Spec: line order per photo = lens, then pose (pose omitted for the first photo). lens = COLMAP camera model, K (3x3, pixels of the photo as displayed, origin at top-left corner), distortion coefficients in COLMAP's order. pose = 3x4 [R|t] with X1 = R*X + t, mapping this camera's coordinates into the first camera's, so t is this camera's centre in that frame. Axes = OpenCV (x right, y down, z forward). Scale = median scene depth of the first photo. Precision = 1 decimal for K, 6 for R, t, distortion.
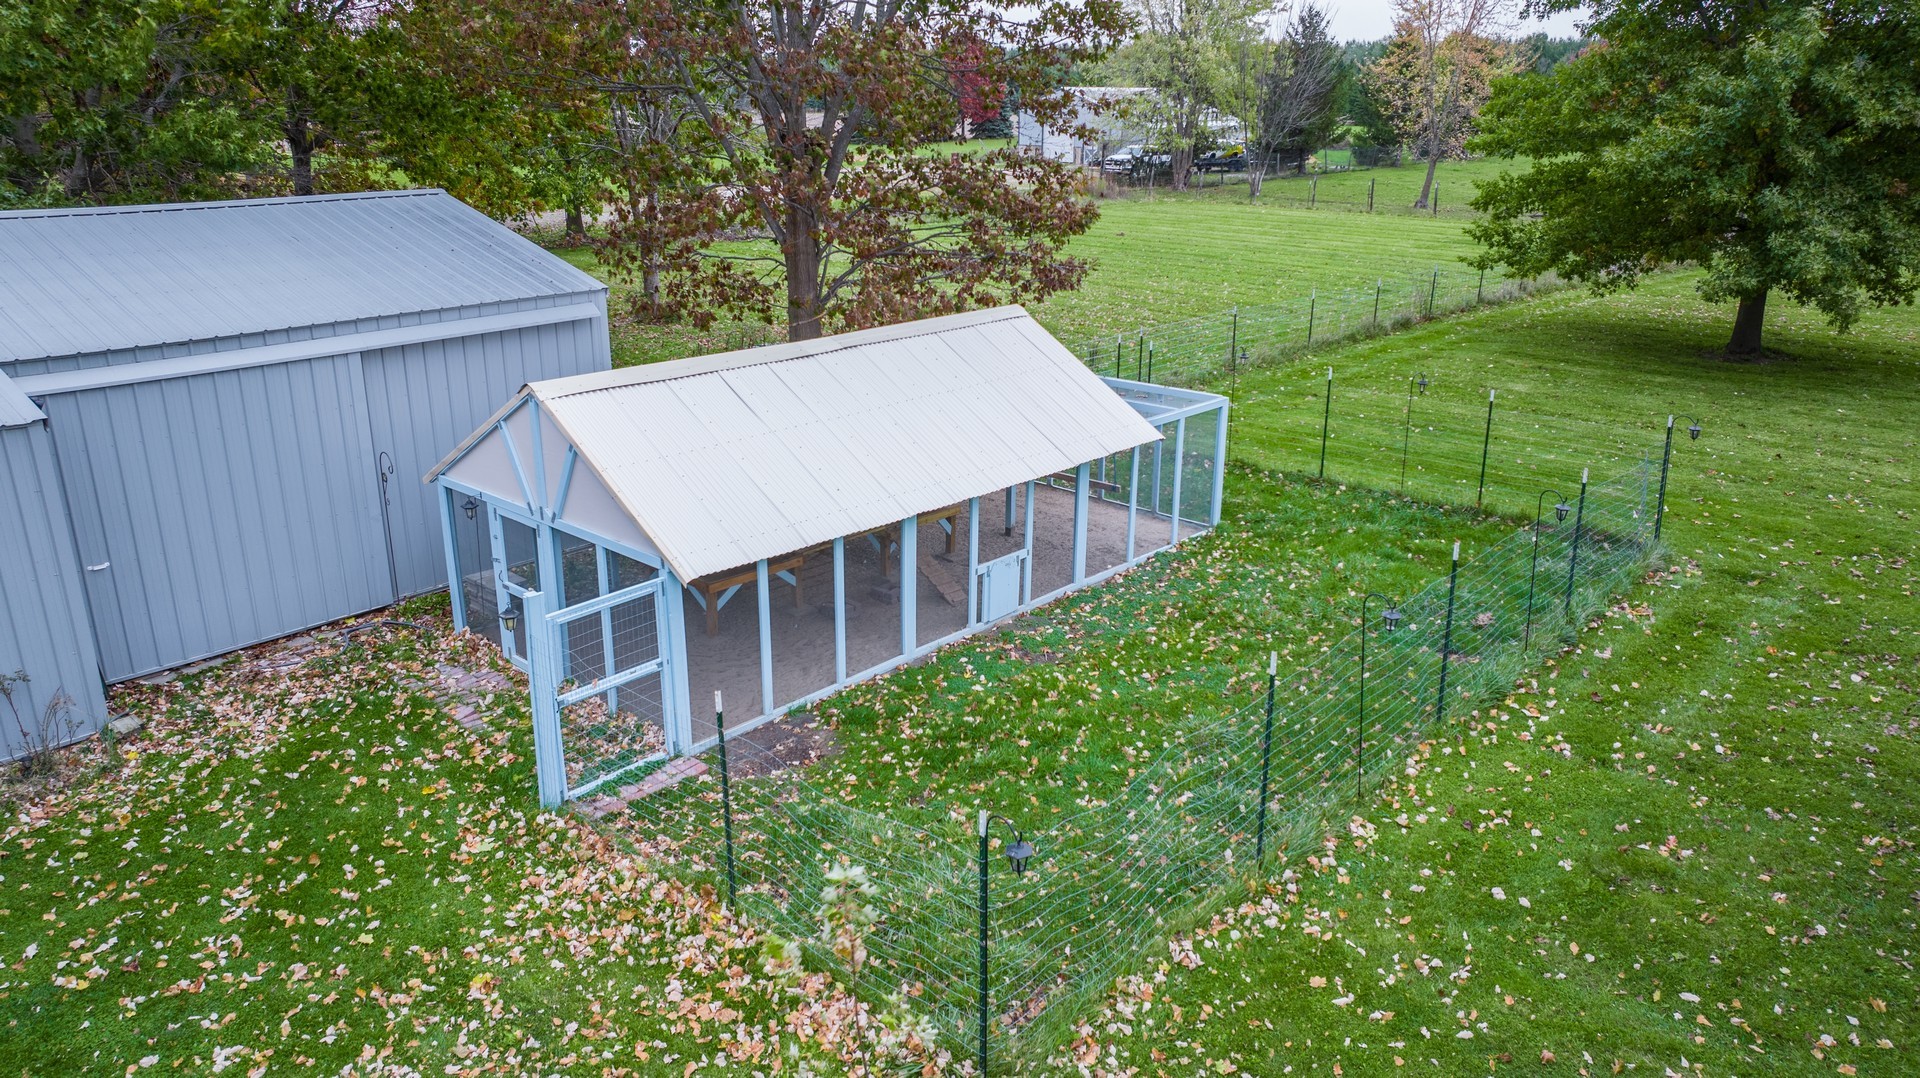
lens RADIAL K [[1355.0, 0, 957.7], [0, 1355.0, 536.2], [0, 0, 1]] dist [-0.001248, 0.000328]
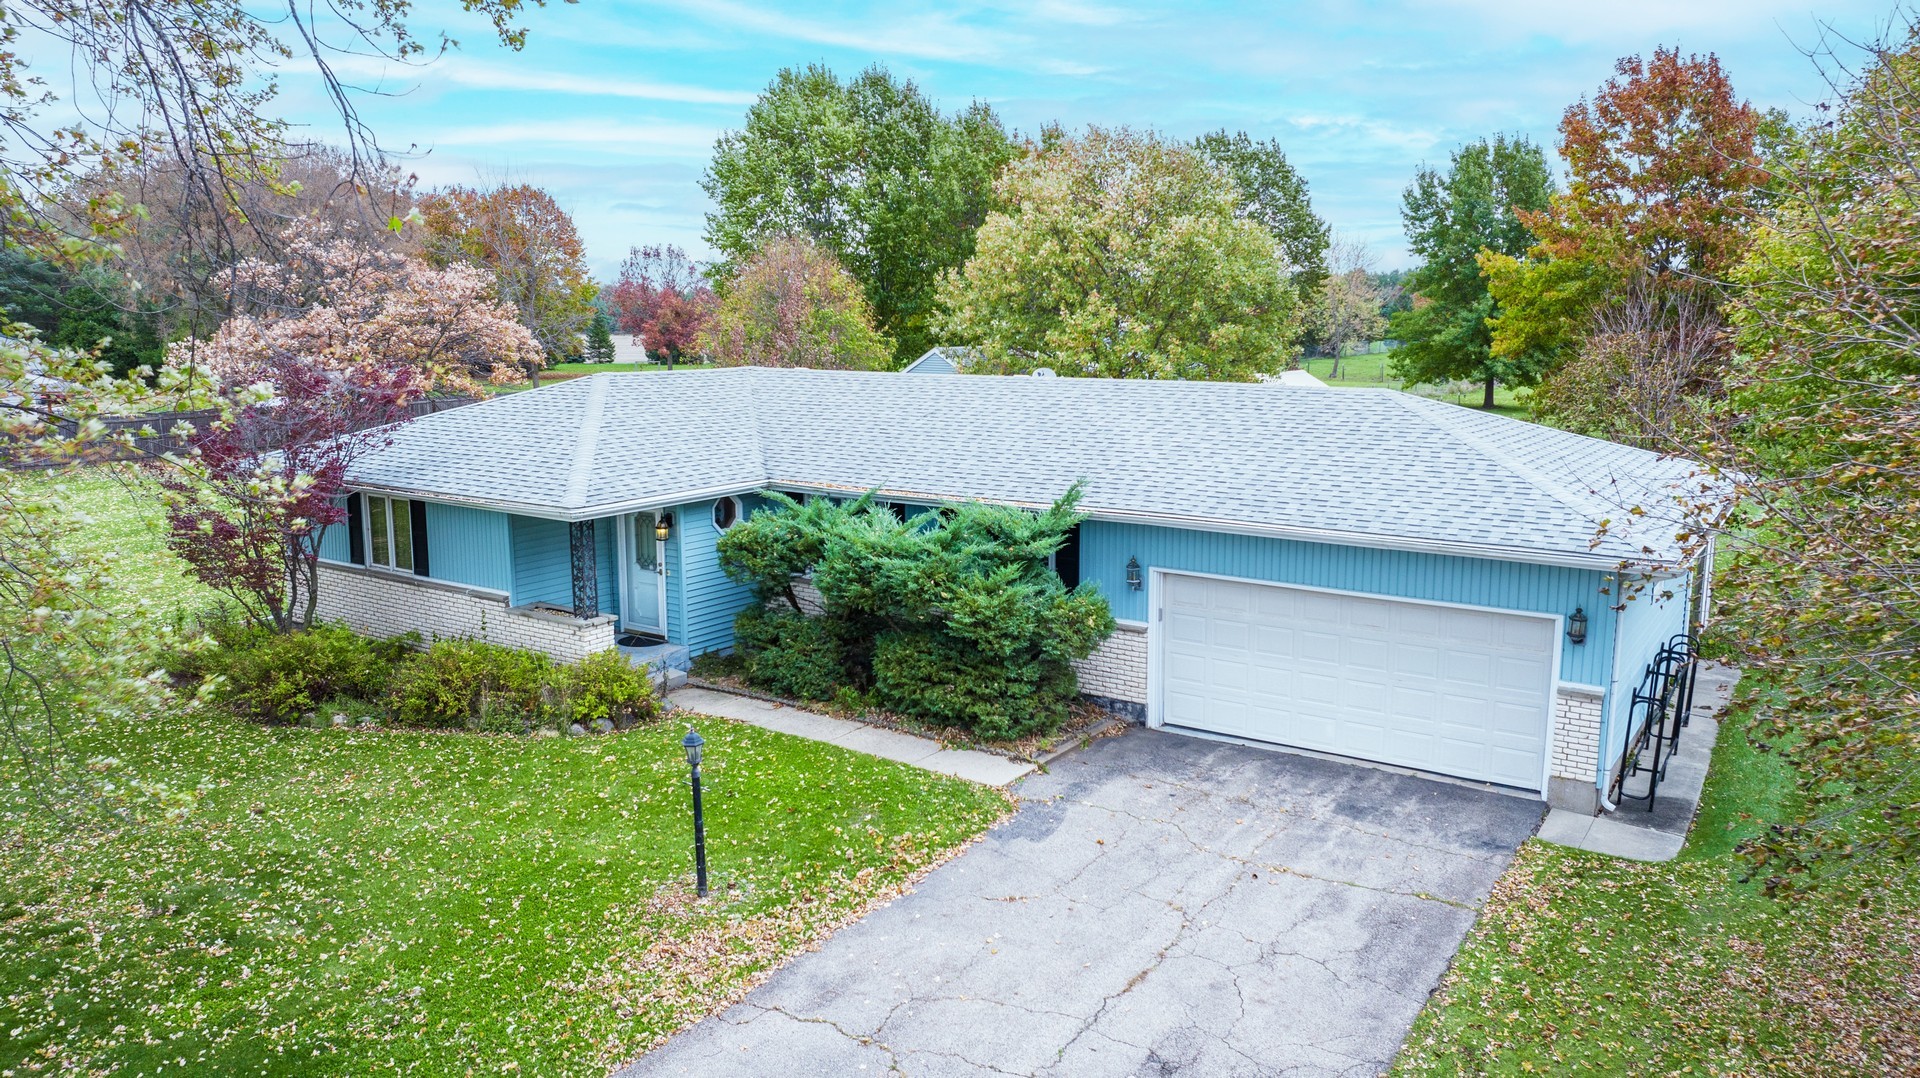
lens RADIAL K [[1355.0, 0, 962.3], [0, 1355.0, 543.1], [0, 0, 1]] dist [-0.001248, 0.000328]
pose [[0.993173, -0.025167, 0.113901, -0.949112], [0.041882, 0.988273, -0.146838, 0.586461], [-0.108870, 0.150606, 0.982581, -1.834139]]
